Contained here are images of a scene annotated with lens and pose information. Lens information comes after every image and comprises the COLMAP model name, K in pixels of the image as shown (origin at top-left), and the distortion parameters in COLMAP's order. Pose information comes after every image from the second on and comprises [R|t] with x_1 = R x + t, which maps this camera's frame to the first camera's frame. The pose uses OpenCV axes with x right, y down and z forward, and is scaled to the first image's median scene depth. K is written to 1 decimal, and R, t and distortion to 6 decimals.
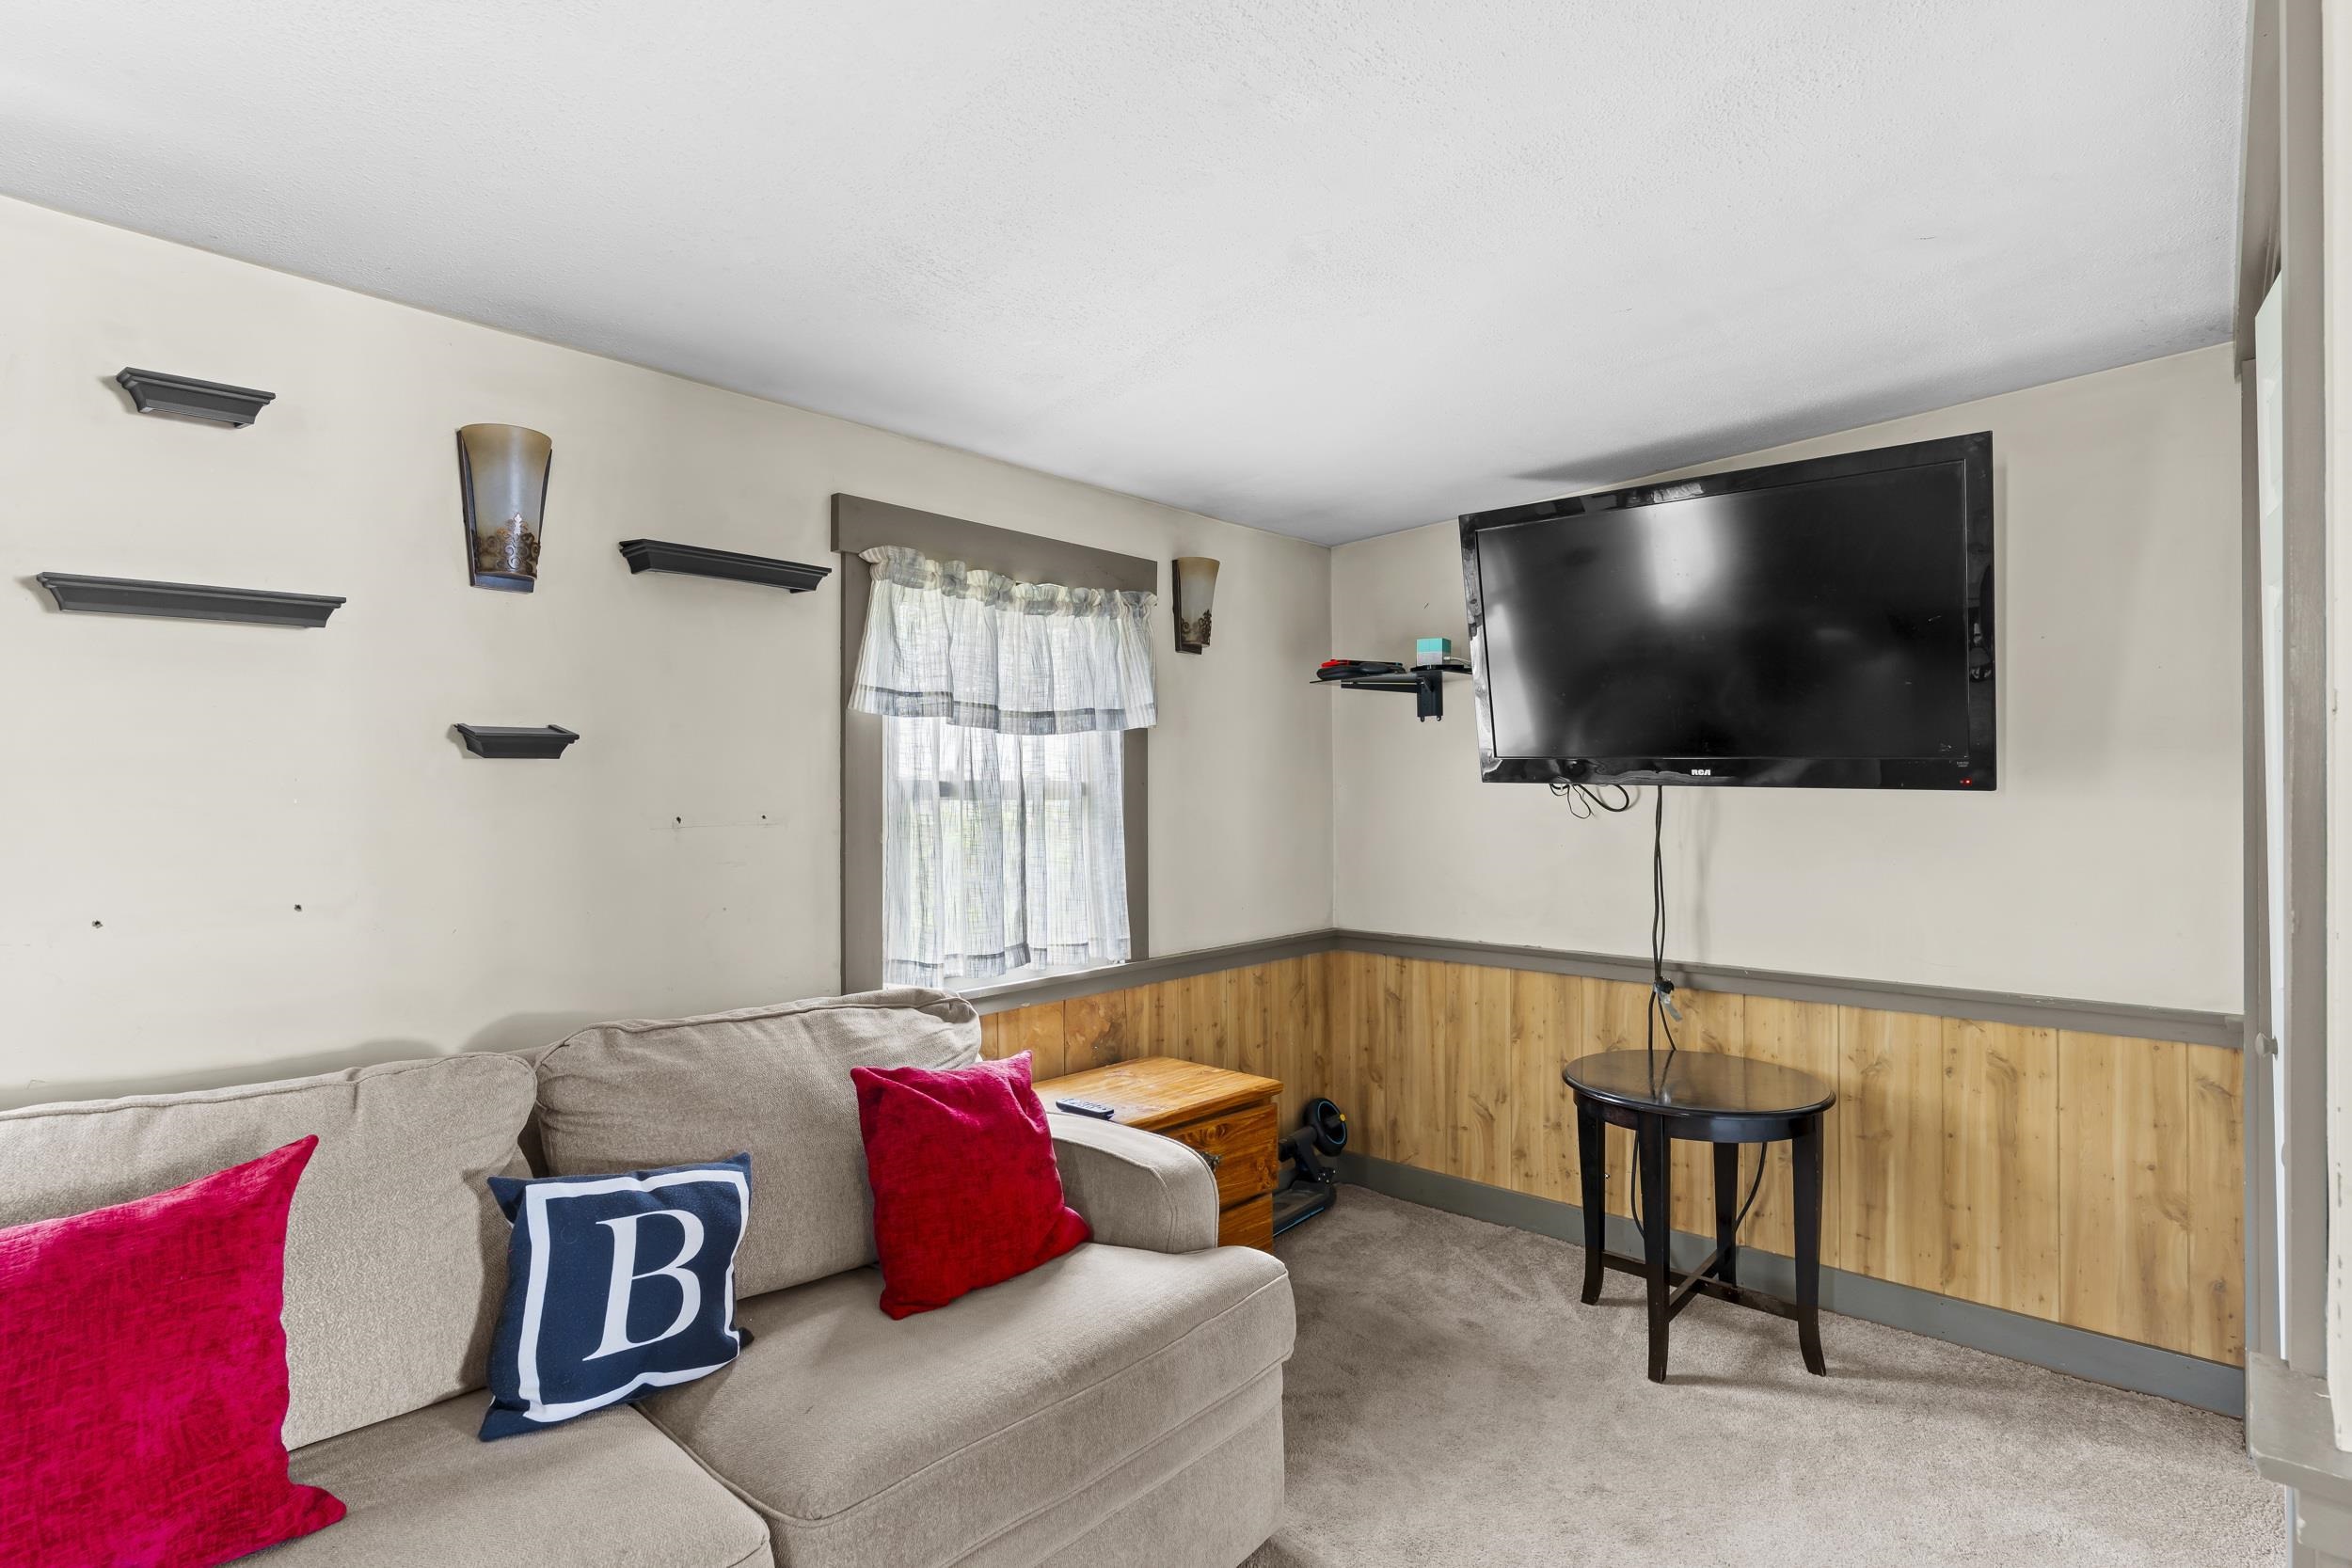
lens RADIAL K [[1146.4, 0, 1184.2], [0, 1146.4, 783.0], [0, 0, 1]] dist [0.000562, 0.000160]
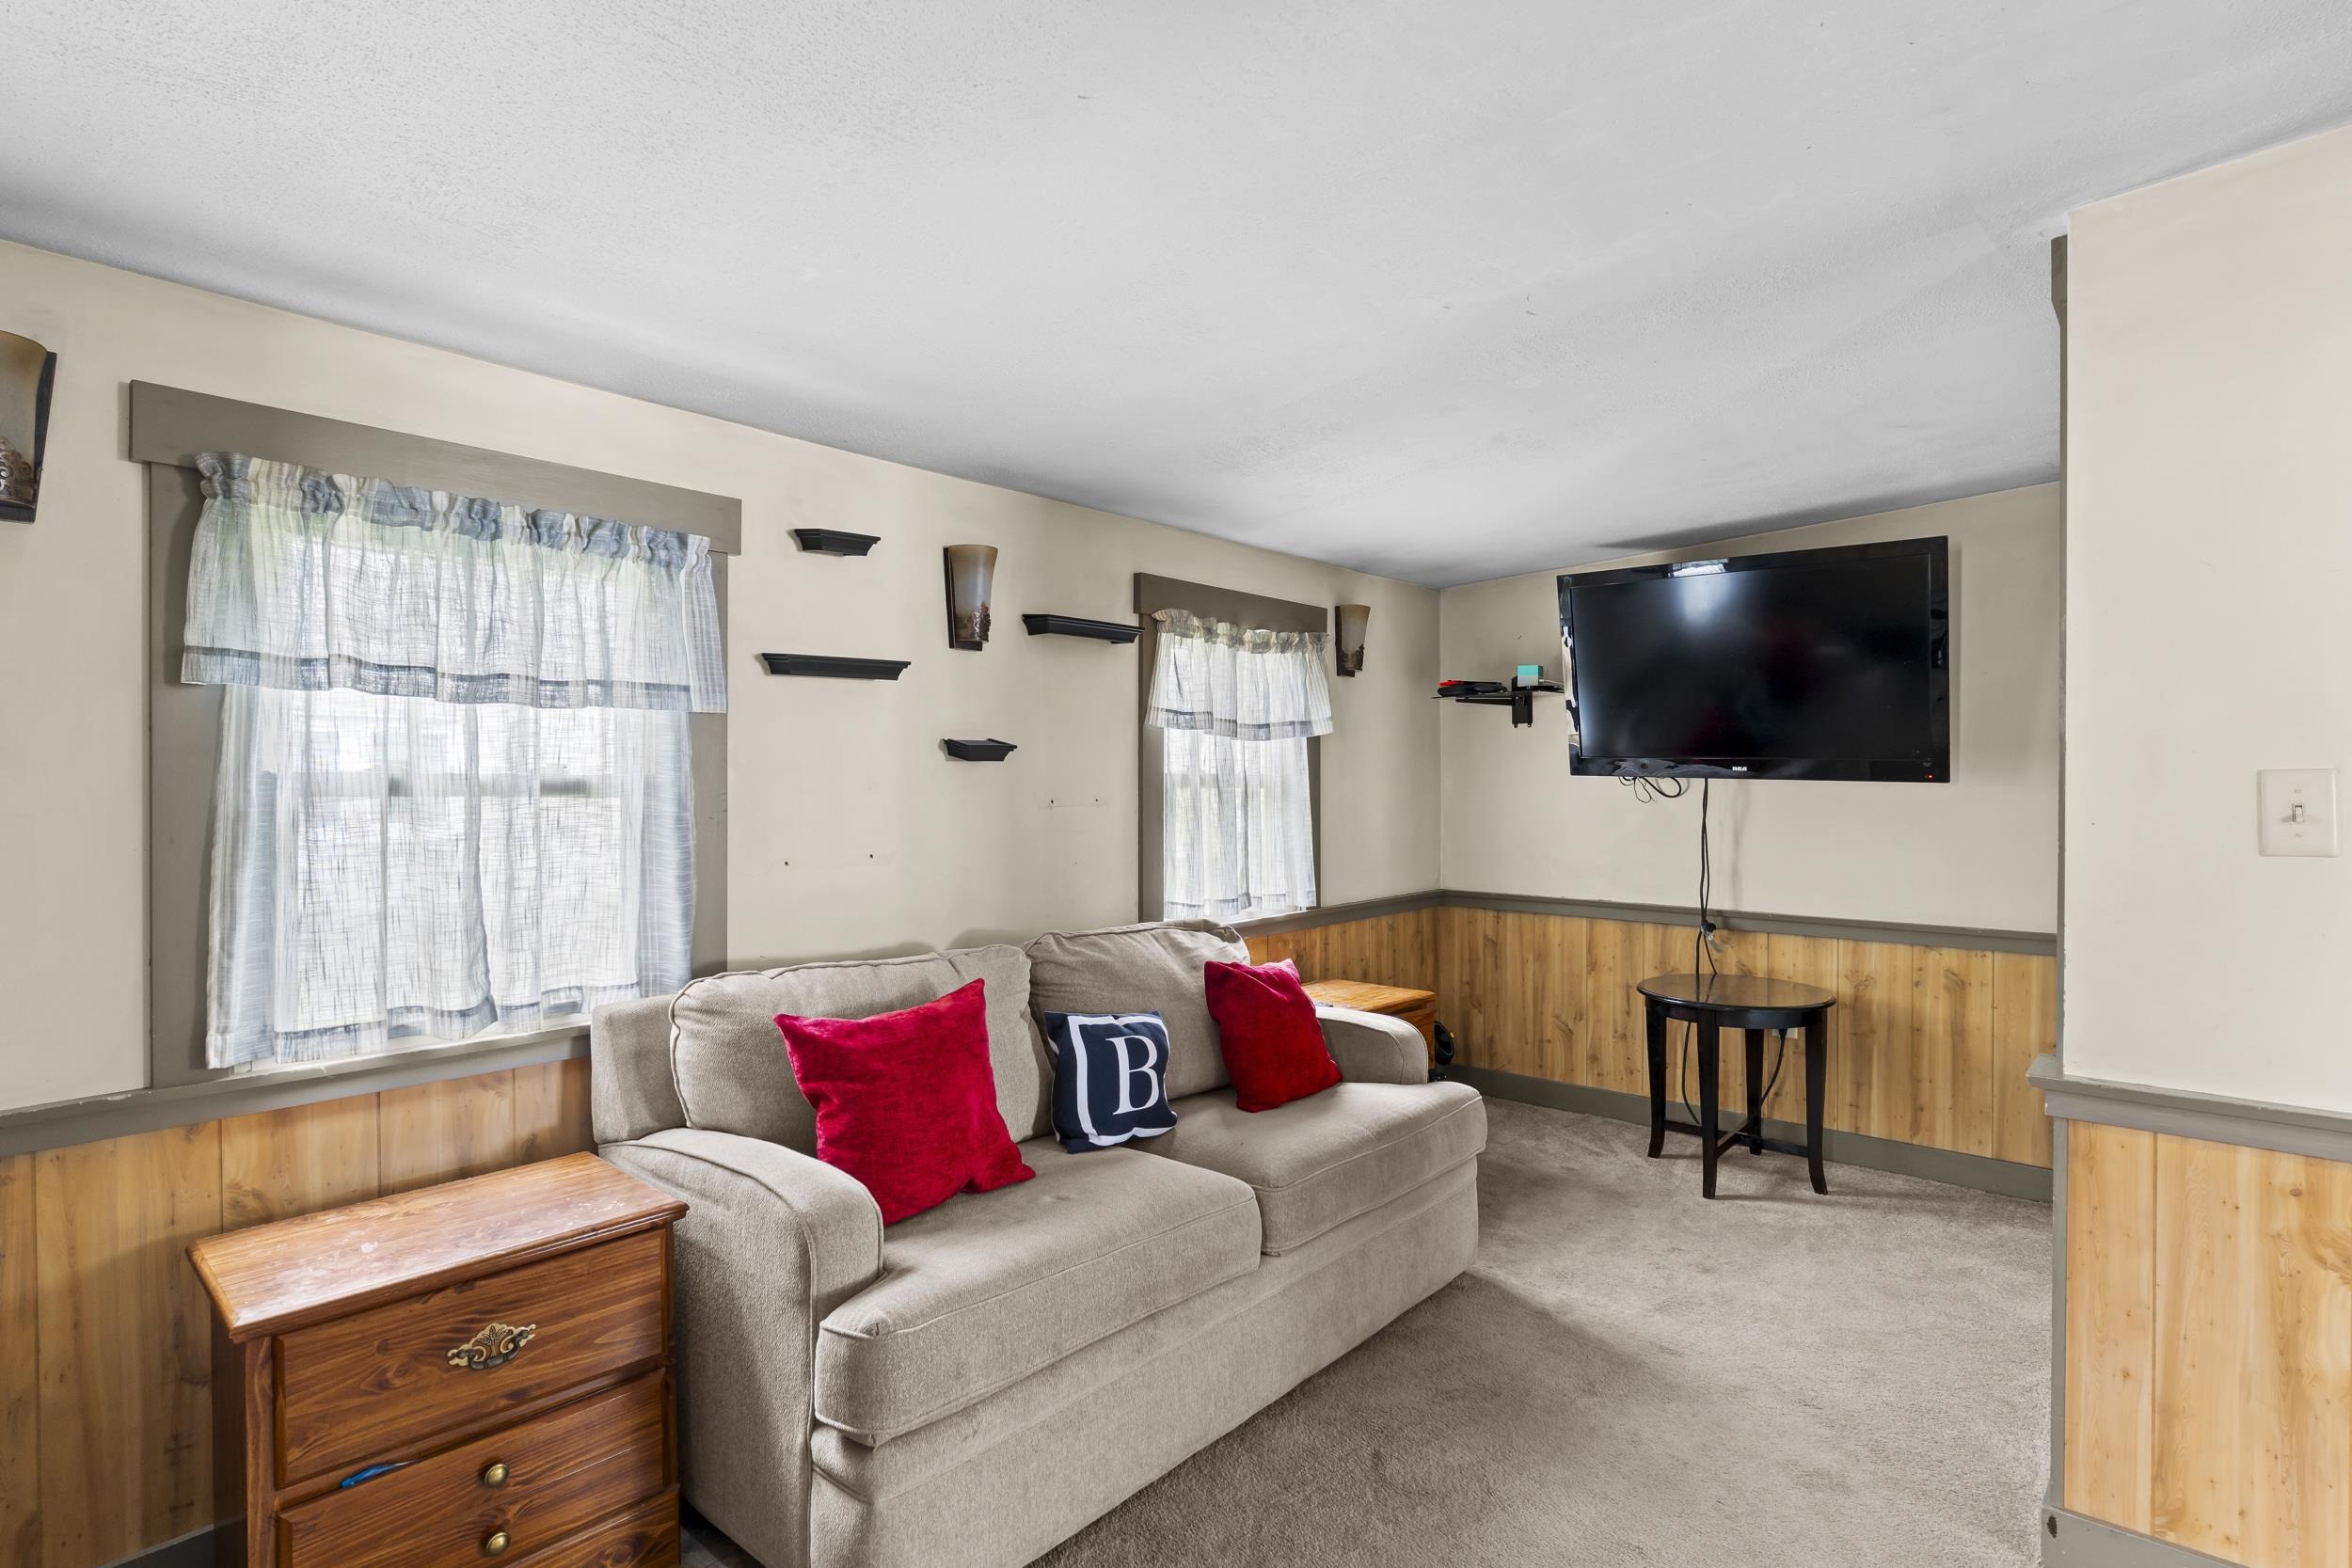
lens RADIAL K [[1146.4, 0, 1184.2], [0, 1146.4, 783.0], [0, 0, 1]] dist [0.000562, 0.000160]
pose [[0.999989, 0.001509, 0.004456, -0.225514], [-0.001557, 0.999939, 0.010966, -0.006579], [-0.004440, -0.010973, 0.999930, -0.379193]]
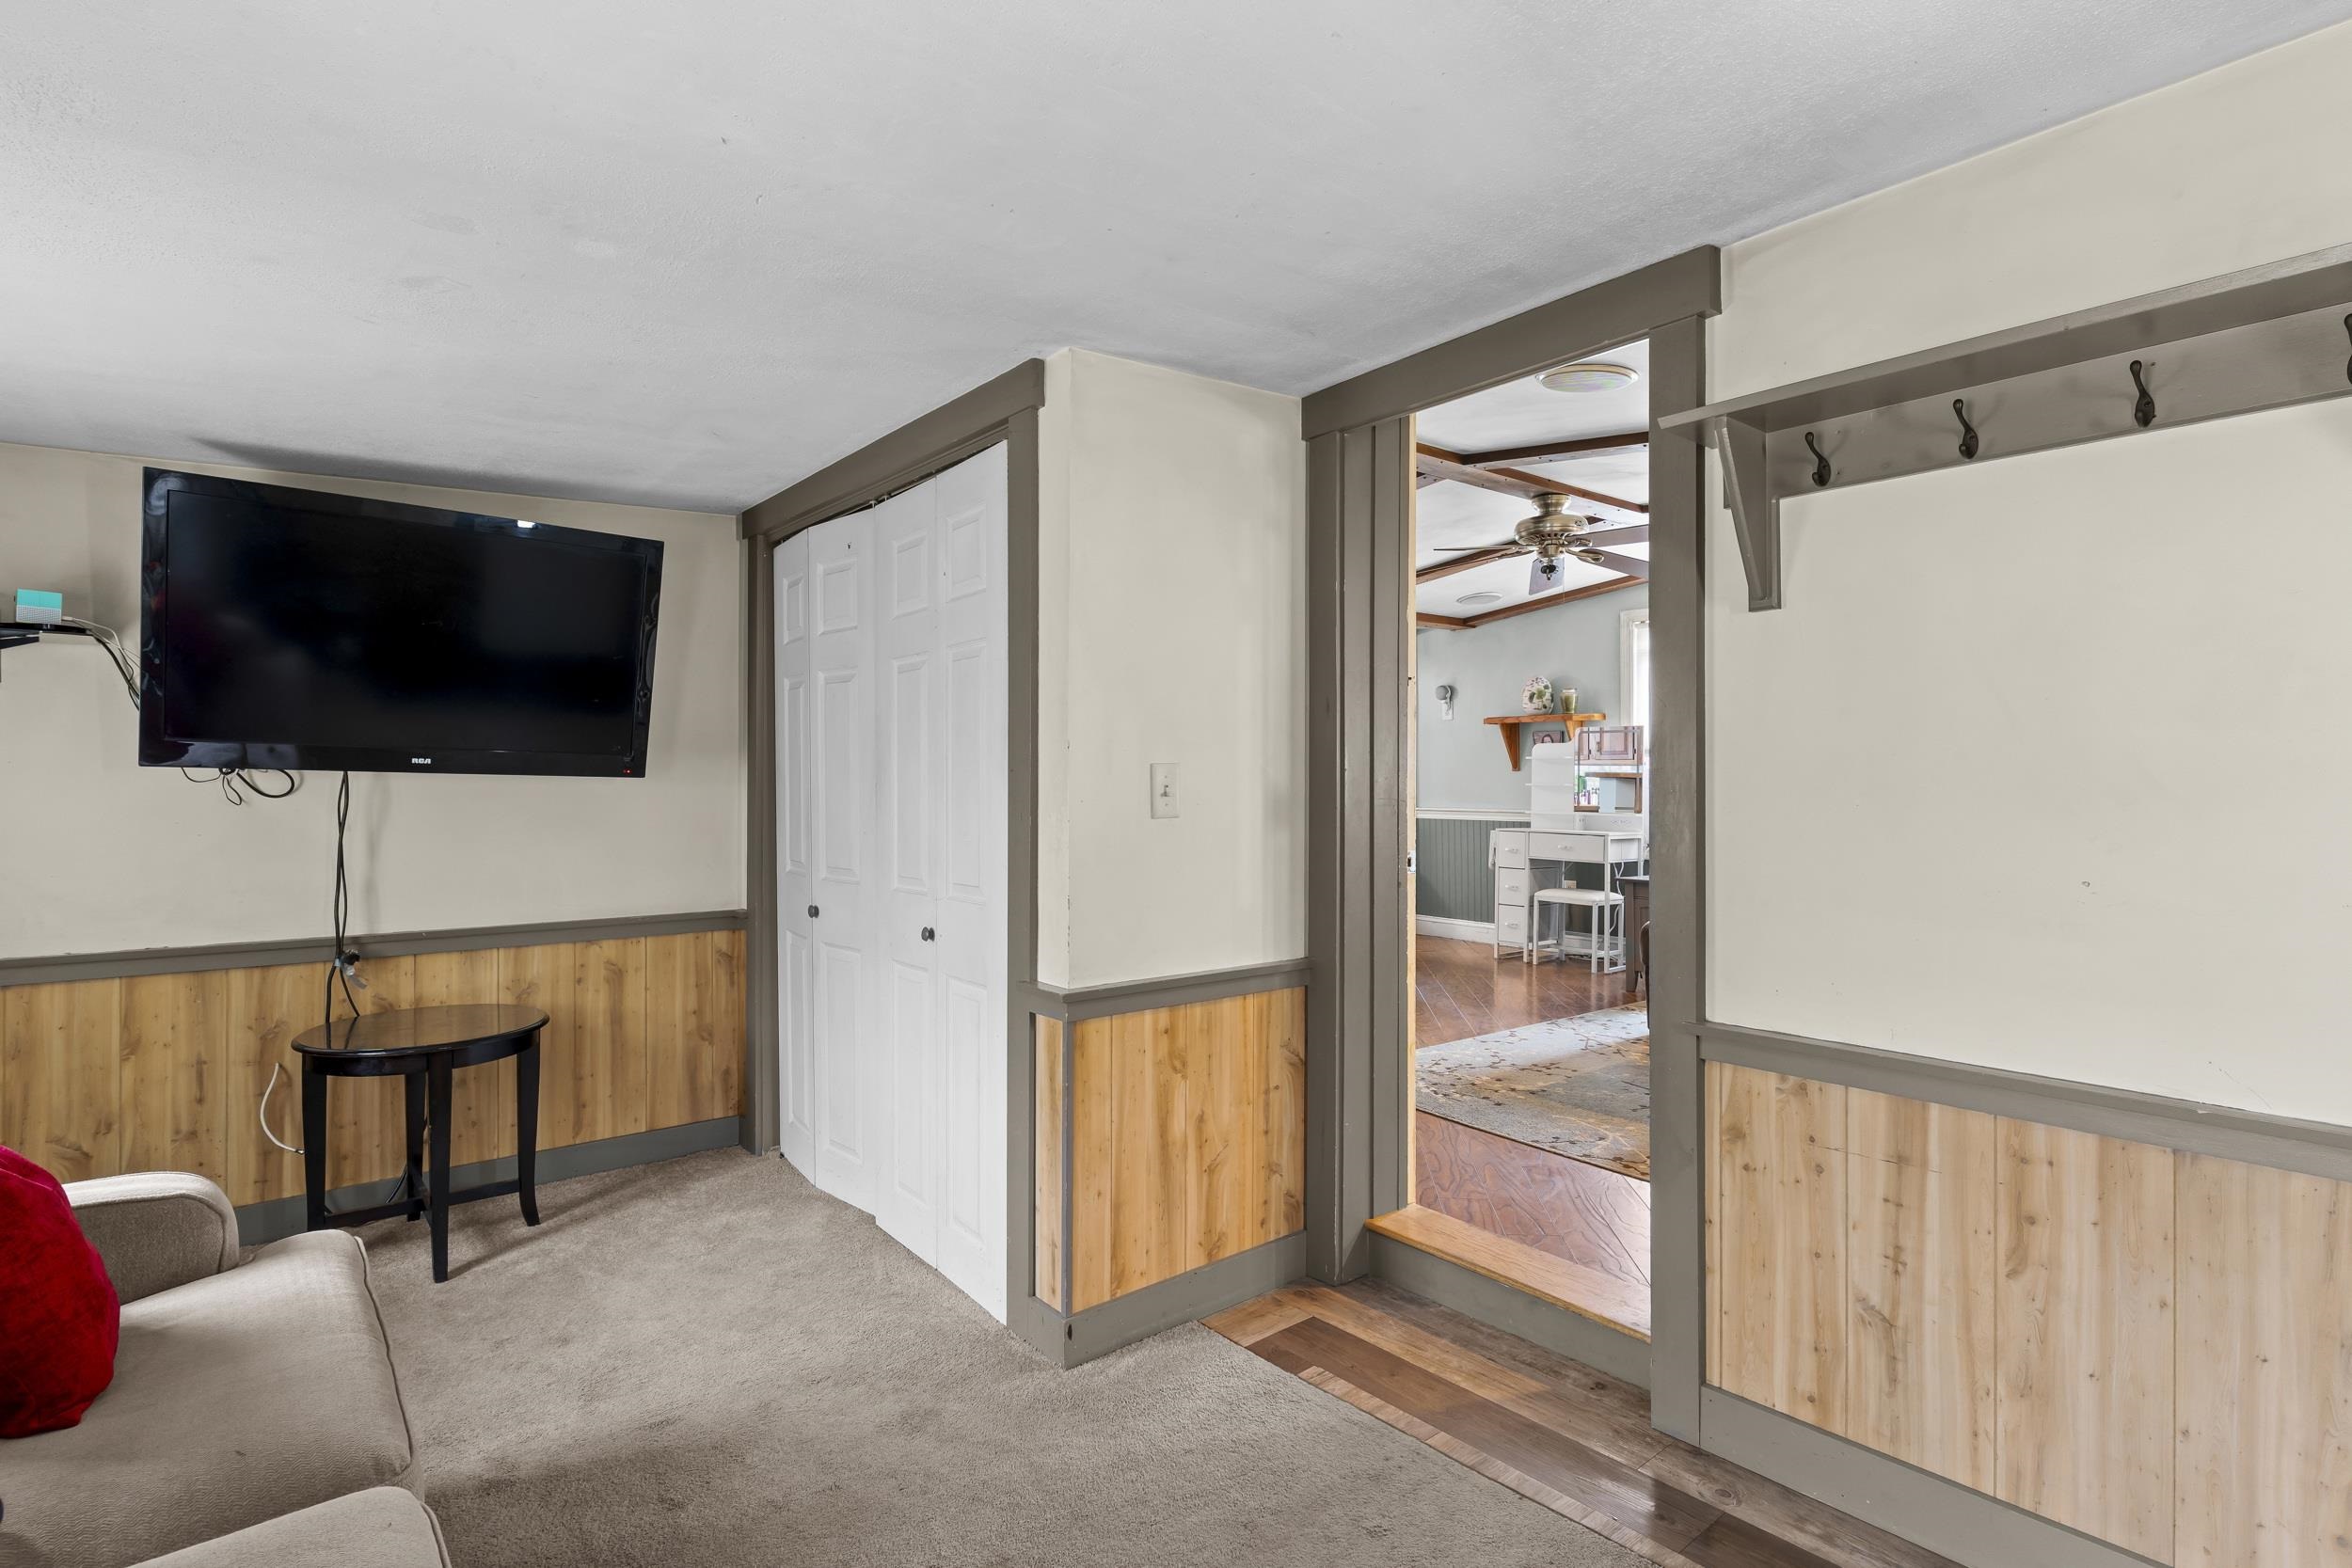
lens RADIAL K [[1160.8, 0, 1176.0], [0, 1160.8, 784.0], [0, 0, 1]] dist [0.001434, -0.000105]
pose [[0.148762, 0.002045, 0.988871, -0.598805], [-0.005850, 0.999982, -0.001188, 0.010948], [-0.988856, -0.005608, 0.148771, 0.080318]]
